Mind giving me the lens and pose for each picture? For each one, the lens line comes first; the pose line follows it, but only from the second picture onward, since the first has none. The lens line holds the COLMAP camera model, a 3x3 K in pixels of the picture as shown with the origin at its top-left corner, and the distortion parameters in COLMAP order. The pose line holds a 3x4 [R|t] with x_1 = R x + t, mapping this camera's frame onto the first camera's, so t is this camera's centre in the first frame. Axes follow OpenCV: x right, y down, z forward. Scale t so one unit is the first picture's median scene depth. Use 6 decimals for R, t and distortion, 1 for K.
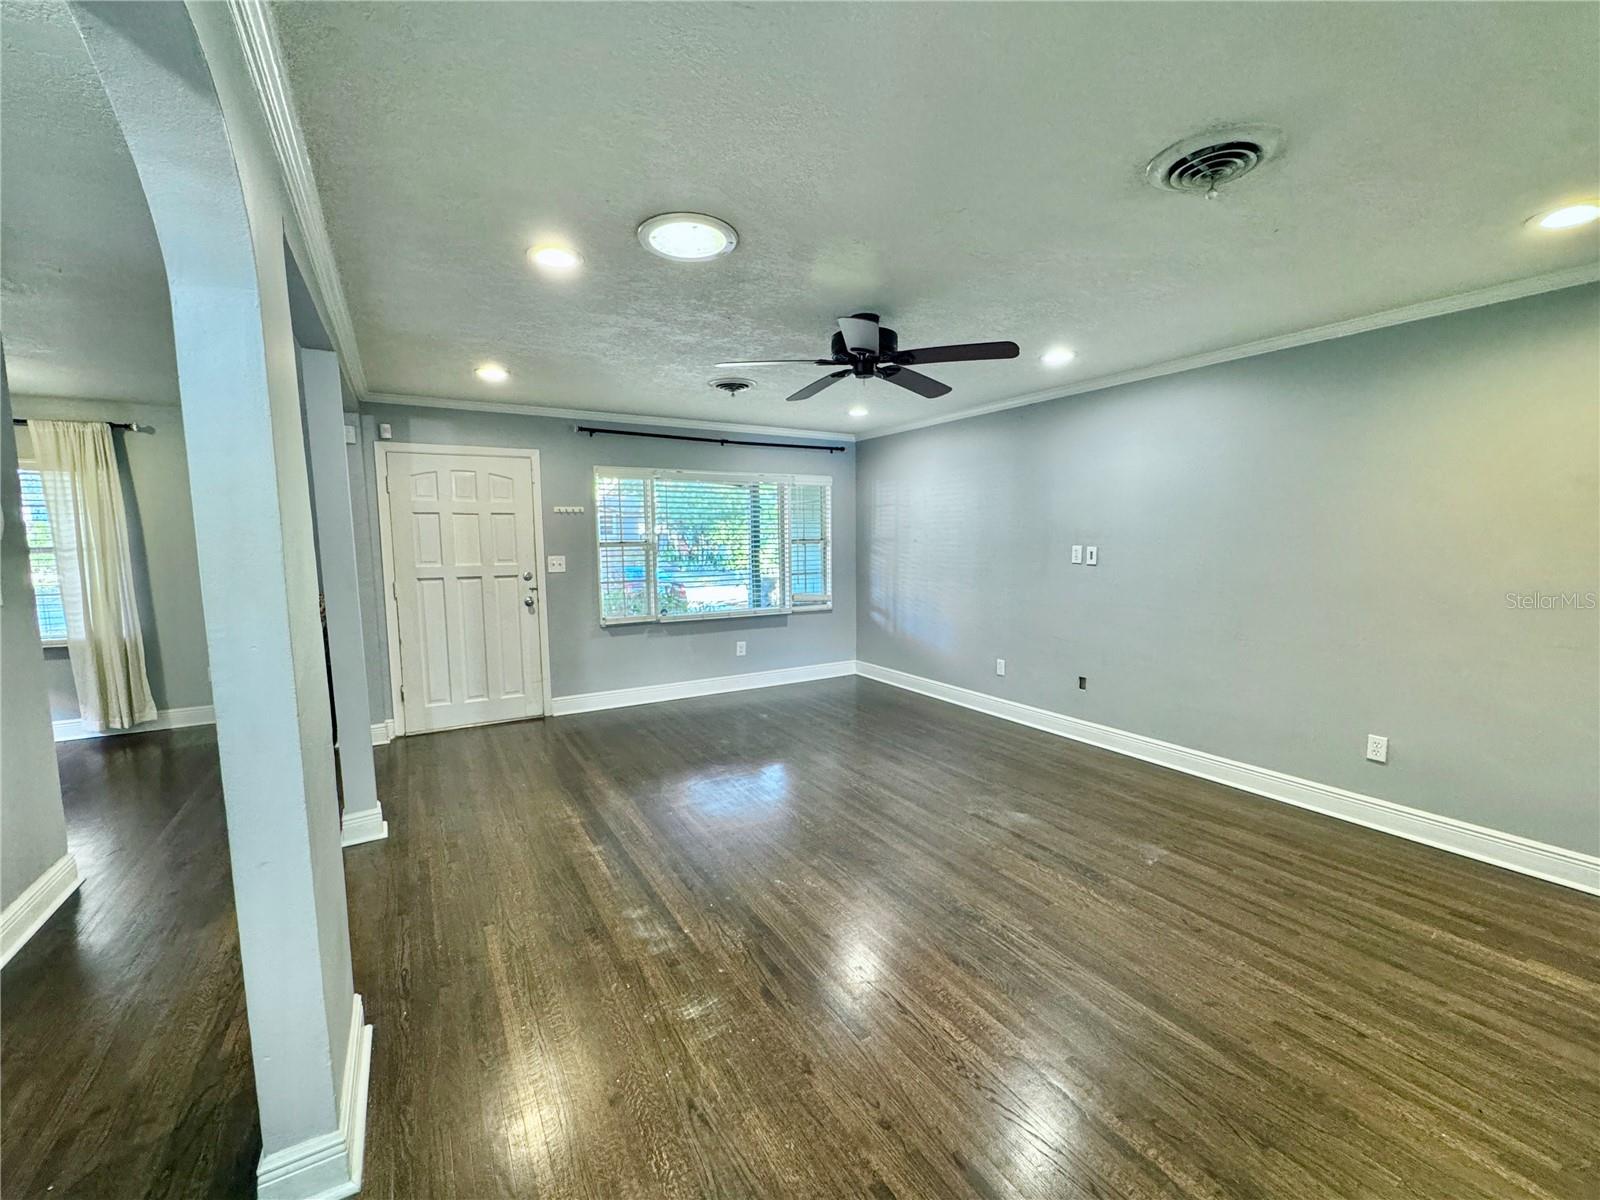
lens RADIAL K [[652.5, 0, 801.1], [0, 652.5, 604.6], [0, 0, 1]] dist [-0.004025, 0.000082]
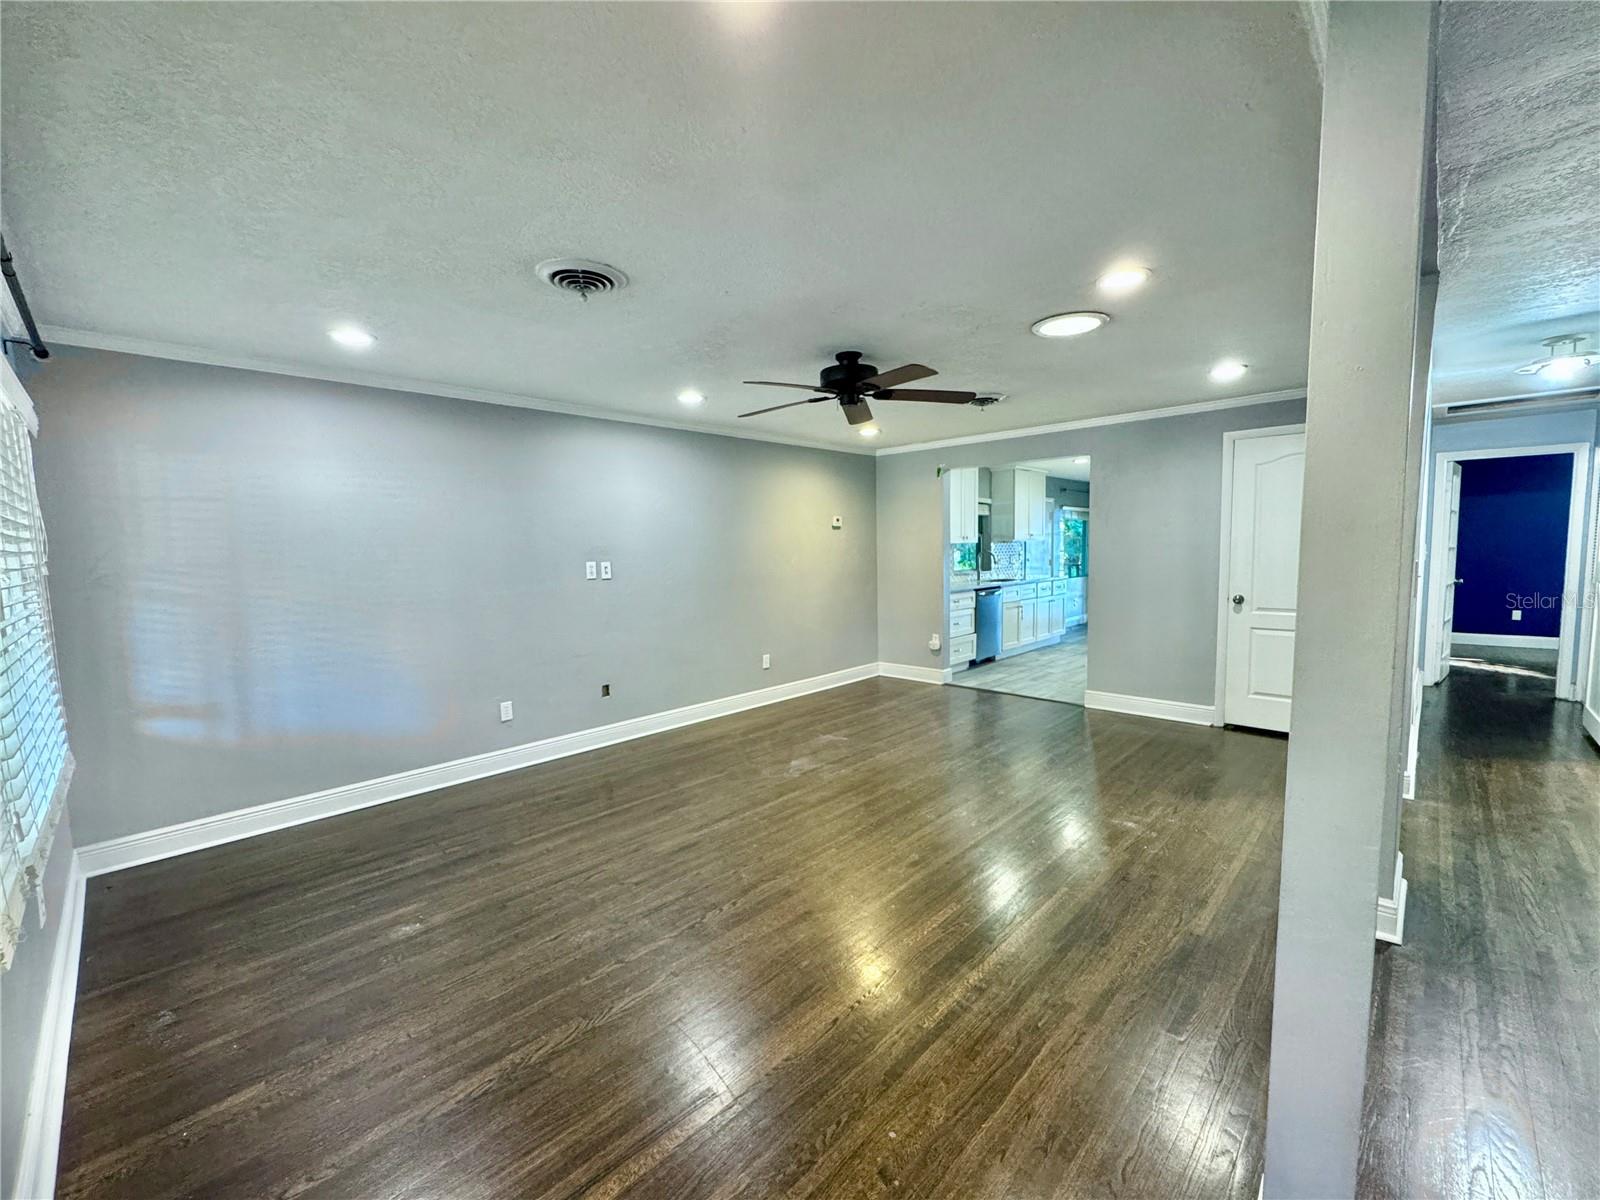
lens RADIAL K [[652.5, 0, 800.2], [0, 652.5, 600.4], [0, 0, 1]] dist [-0.004025, 0.000082]
pose [[-0.259060, -0.064902, 0.963678, -0.744386], [0.123769, 0.987283, 0.099764, -0.102477], [-0.957898, 0.145119, -0.247733, 1.051178]]
